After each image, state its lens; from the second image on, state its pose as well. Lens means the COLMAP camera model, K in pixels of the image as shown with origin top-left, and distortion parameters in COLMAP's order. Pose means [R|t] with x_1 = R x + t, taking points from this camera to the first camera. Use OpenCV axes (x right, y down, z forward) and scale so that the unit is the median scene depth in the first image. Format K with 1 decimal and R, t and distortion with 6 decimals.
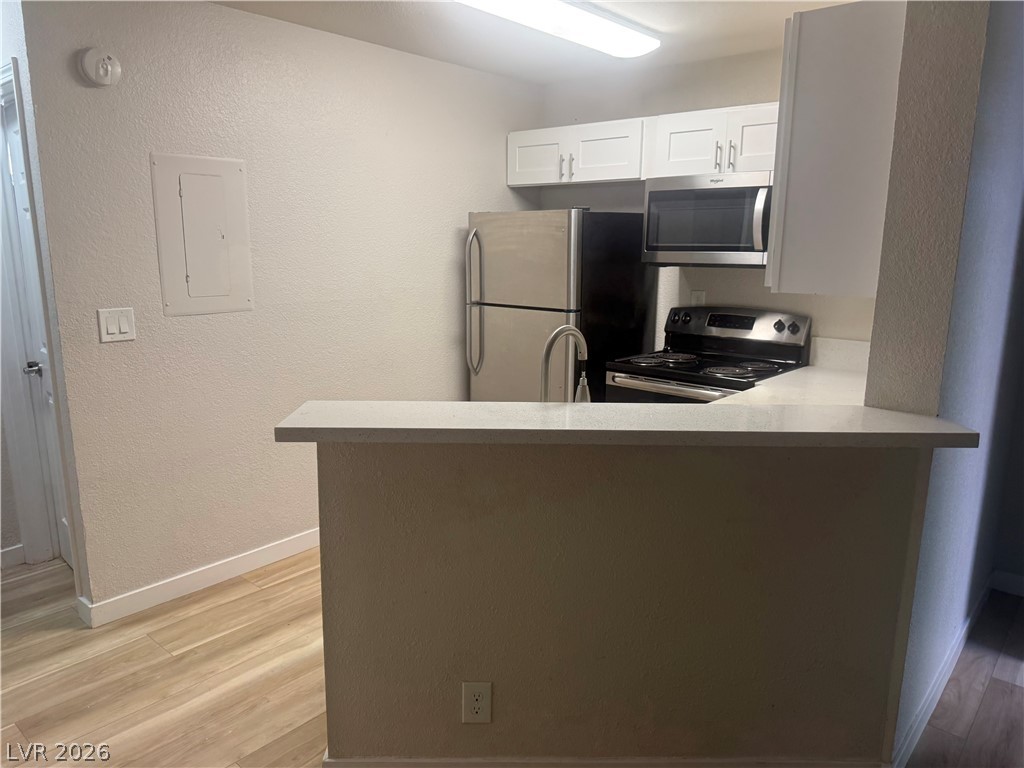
lens RADIAL K [[727.8, 0, 506.1], [0, 727.8, 387.0], [0, 0, 1]] dist [0.097827, -0.136961]
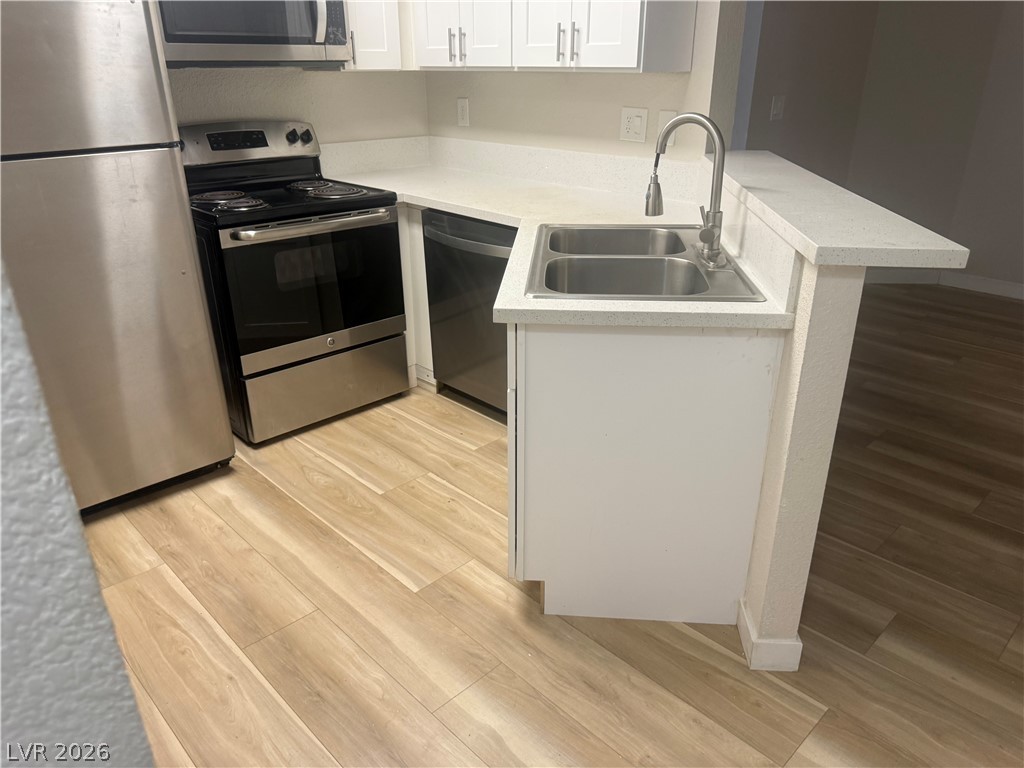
lens RADIAL K [[727.0, 0, 512.0], [0, 727.0, 384.0], [0, 0, 1]] dist [0.158433, -0.310303]
pose [[0.073944, -0.406158, 0.910806, -0.541480], [0.200285, 0.900746, 0.385412, -0.106032], [-0.976943, 0.153922, 0.147952, 0.656318]]
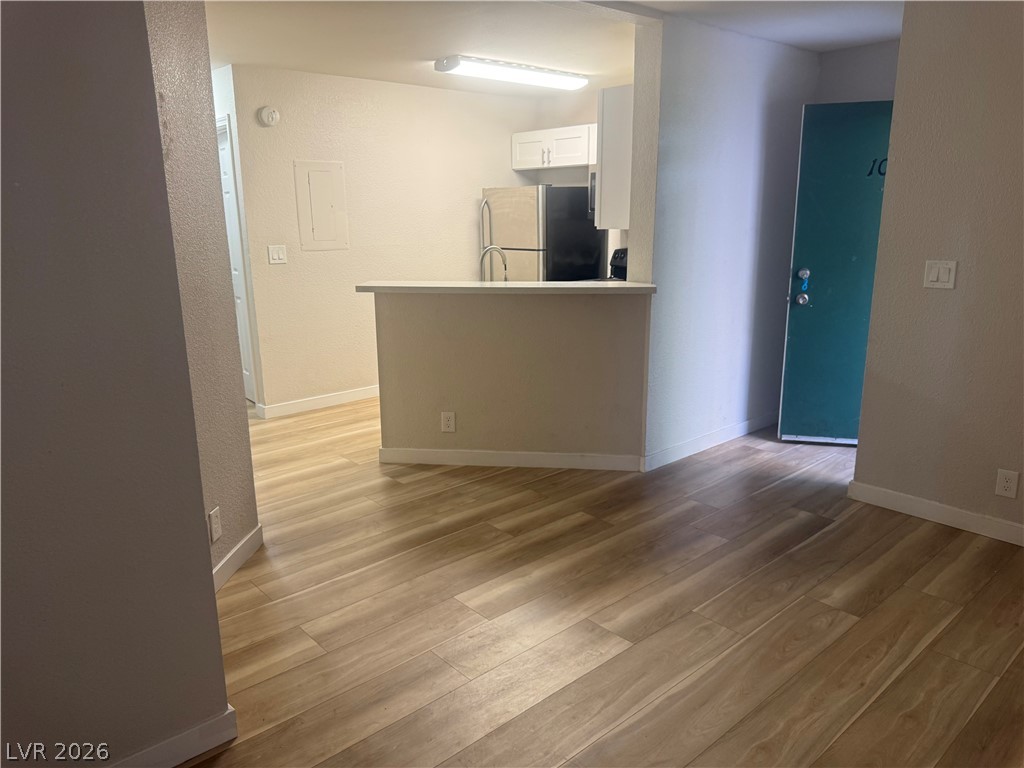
lens RADIAL K [[727.0, 0, 512.0], [0, 727.0, 384.0], [0, 0, 1]] dist [0.158433, -0.310303]
pose [[0.992599, 0.010806, -0.120953, 0.225085], [-0.006875, 0.999436, 0.032873, 0.138086], [0.121240, -0.031798, 0.992114, -0.611261]]
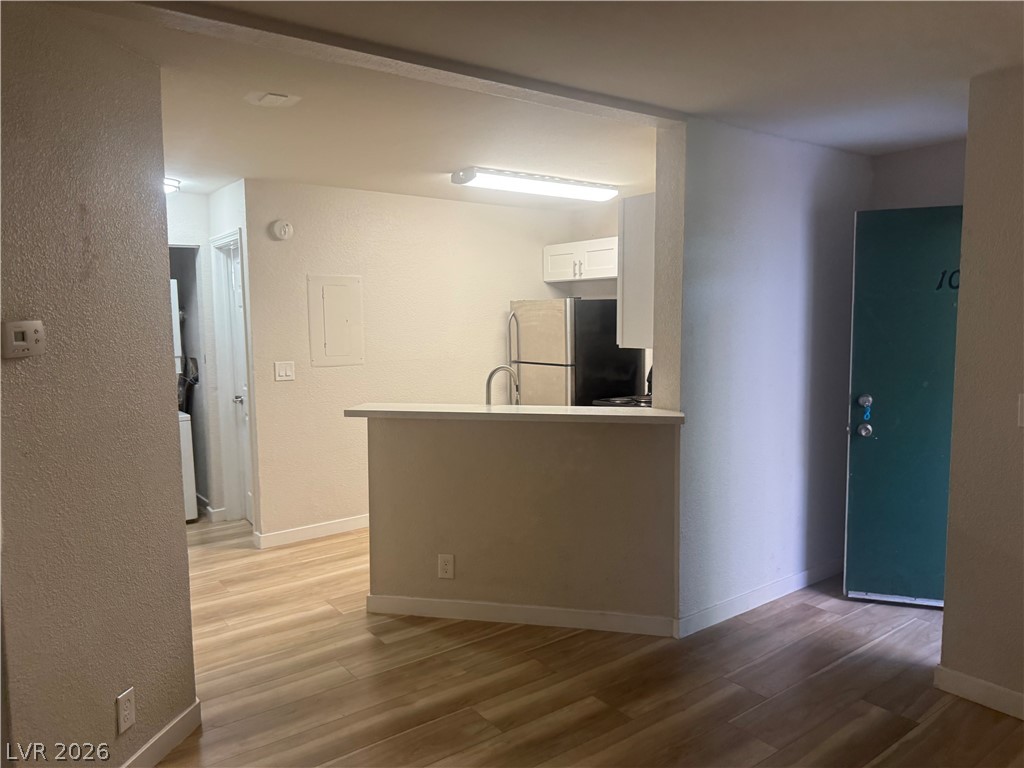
lens RADIAL K [[725.6, 0, 513.3], [0, 725.6, 385.2], [0, 0, 1]] dist [0.089668, -0.135122]
pose [[0.979288, 0.003009, -0.202451, 0.277266], [-0.024694, 0.994200, -0.104671, 0.091679], [0.200962, 0.107503, 0.973682, -0.447199]]
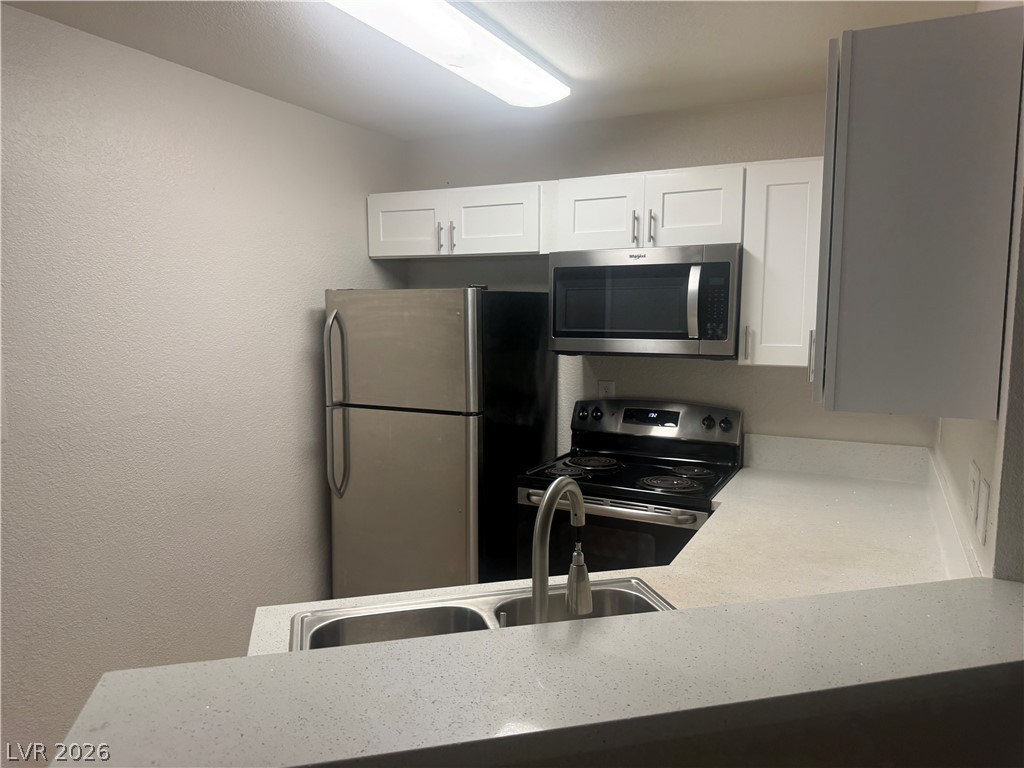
lens RADIAL K [[725.6, 0, 513.3], [0, 725.6, 385.2], [0, 0, 1]] dist [0.089668, -0.135122]
pose [[0.966695, -0.031683, 0.253962, -0.064765], [0.055688, 0.994572, -0.087899, -0.063846], [-0.249798, 0.099114, 0.963212, 0.231394]]
